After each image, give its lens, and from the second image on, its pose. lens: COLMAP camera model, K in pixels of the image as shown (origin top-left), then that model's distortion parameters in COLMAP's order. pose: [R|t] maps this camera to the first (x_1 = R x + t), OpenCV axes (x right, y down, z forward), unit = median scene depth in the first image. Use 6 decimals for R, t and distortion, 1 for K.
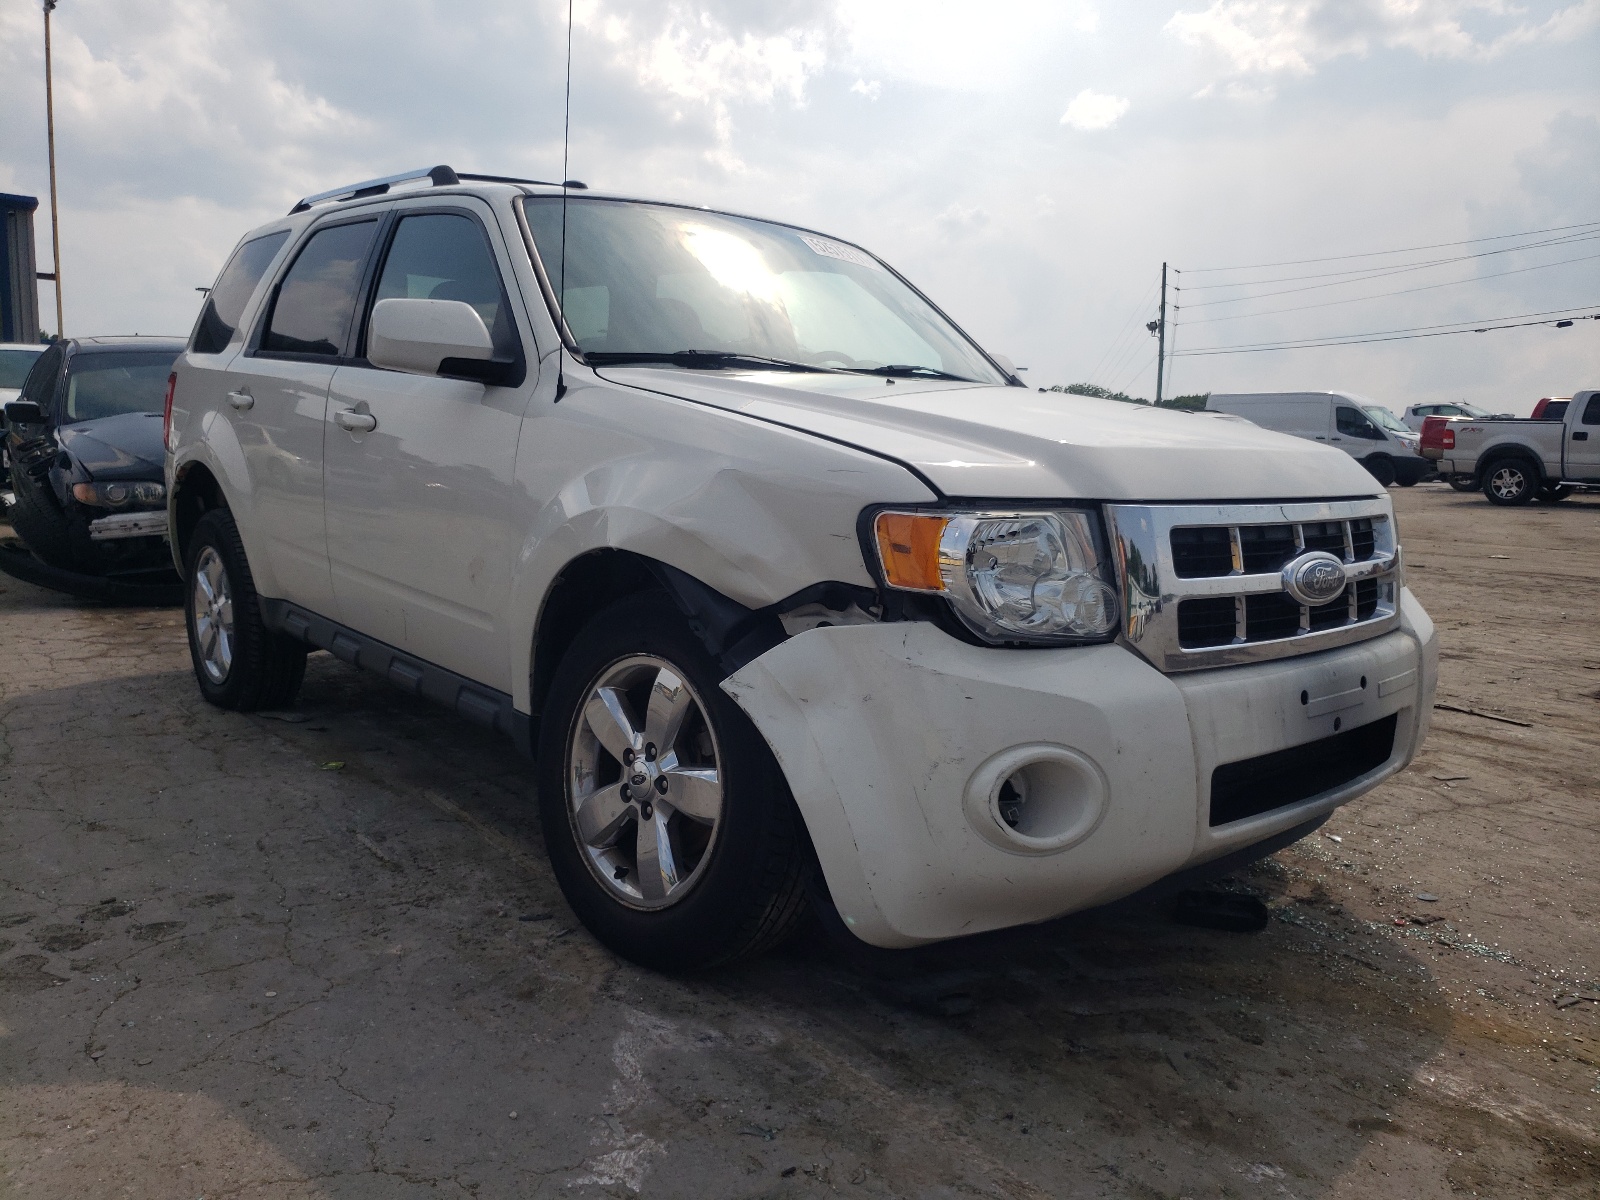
lens RADIAL K [[1260.1, 0, 800.0], [0, 1260.1, 597.3], [0, 0, 1]] dist [-0.000897, 0.015285]
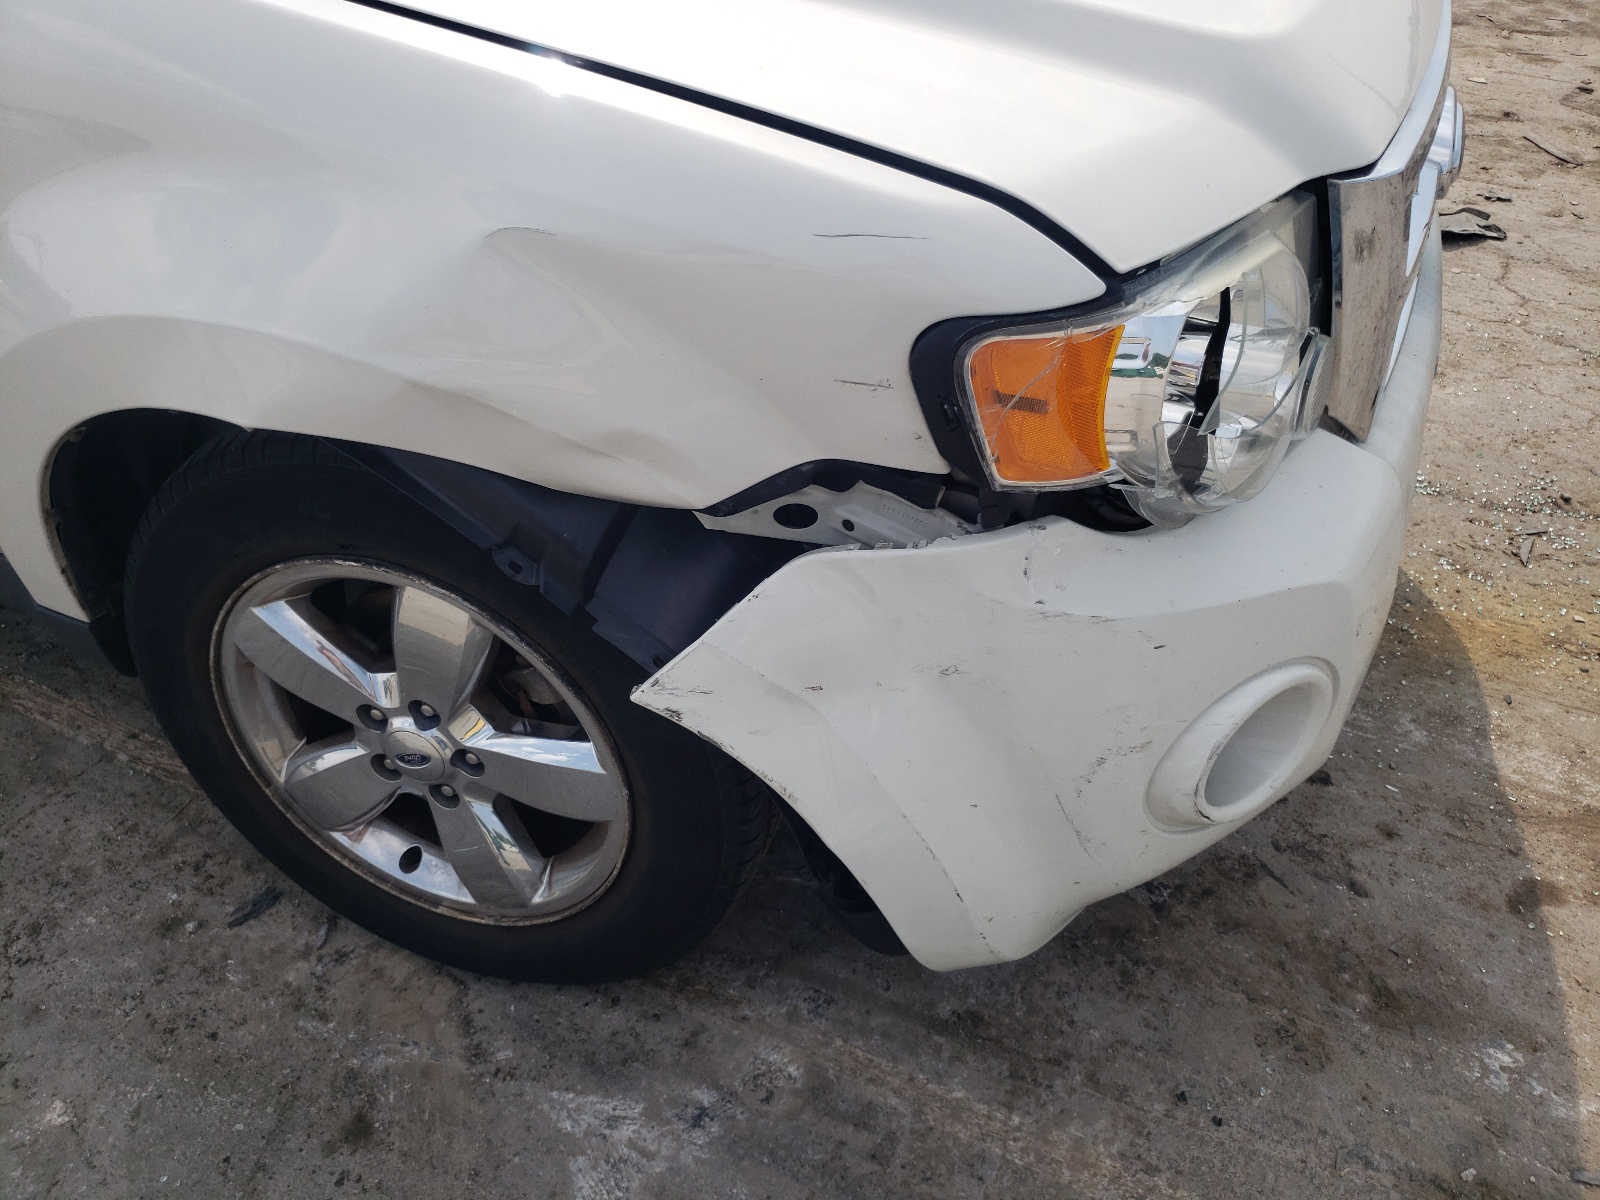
lens RADIAL K [[1260.1, 0, 799.8], [0, 1260.1, 601.2], [0, 0, 1]] dist [-0.000897, 0.015285]
pose [[0.890183, -0.331651, 0.312382, -0.143954], [0.104835, 0.816351, 0.567962, -0.228115], [-0.443378, -0.472841, 0.761470, 0.611768]]
